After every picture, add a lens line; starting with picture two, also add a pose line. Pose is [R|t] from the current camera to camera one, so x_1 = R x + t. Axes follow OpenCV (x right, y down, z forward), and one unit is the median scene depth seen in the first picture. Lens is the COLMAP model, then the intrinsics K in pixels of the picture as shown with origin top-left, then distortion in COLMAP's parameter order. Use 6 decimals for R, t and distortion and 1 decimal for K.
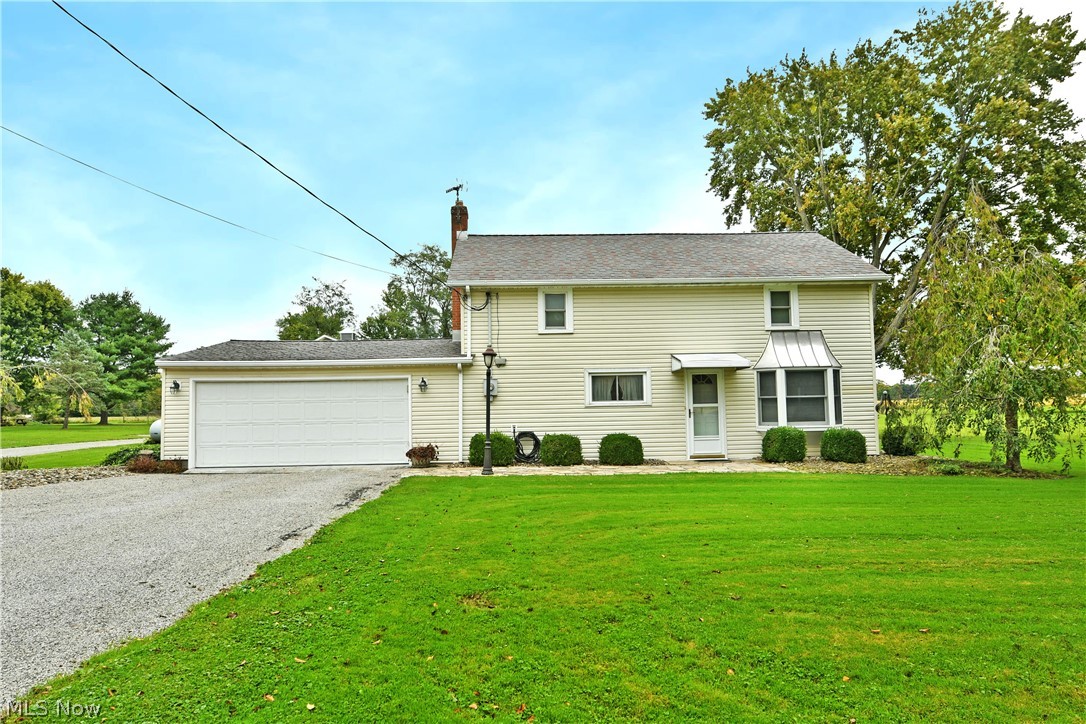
lens RADIAL K [[648.8, 0, 543.0], [0, 648.8, 314.4], [0, 0, 1]] dist [-0.010131, -0.002338]
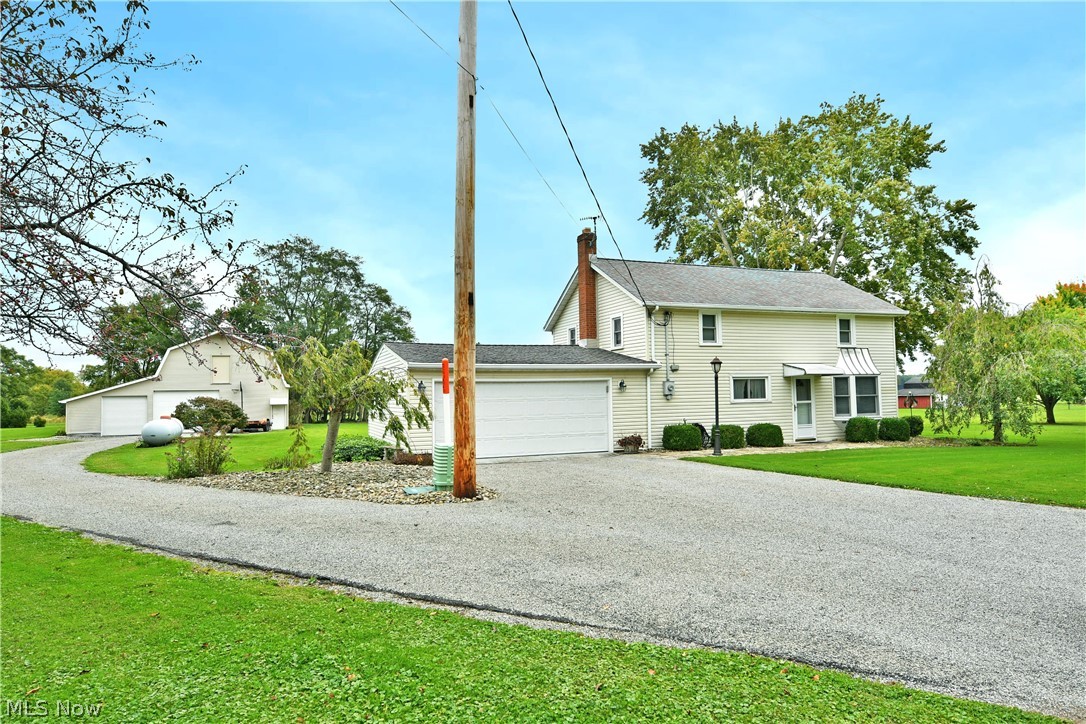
lens RADIAL K [[648.7, 0, 537.8], [0, 648.7, 300.6], [0, 0, 1]] dist [-0.008390, -0.003149]
pose [[0.943003, 0.048952, 0.329165, -0.727196], [-0.042095, 0.998723, -0.027929, -0.009890], [-0.330112, 0.012481, 0.943859, -0.094982]]
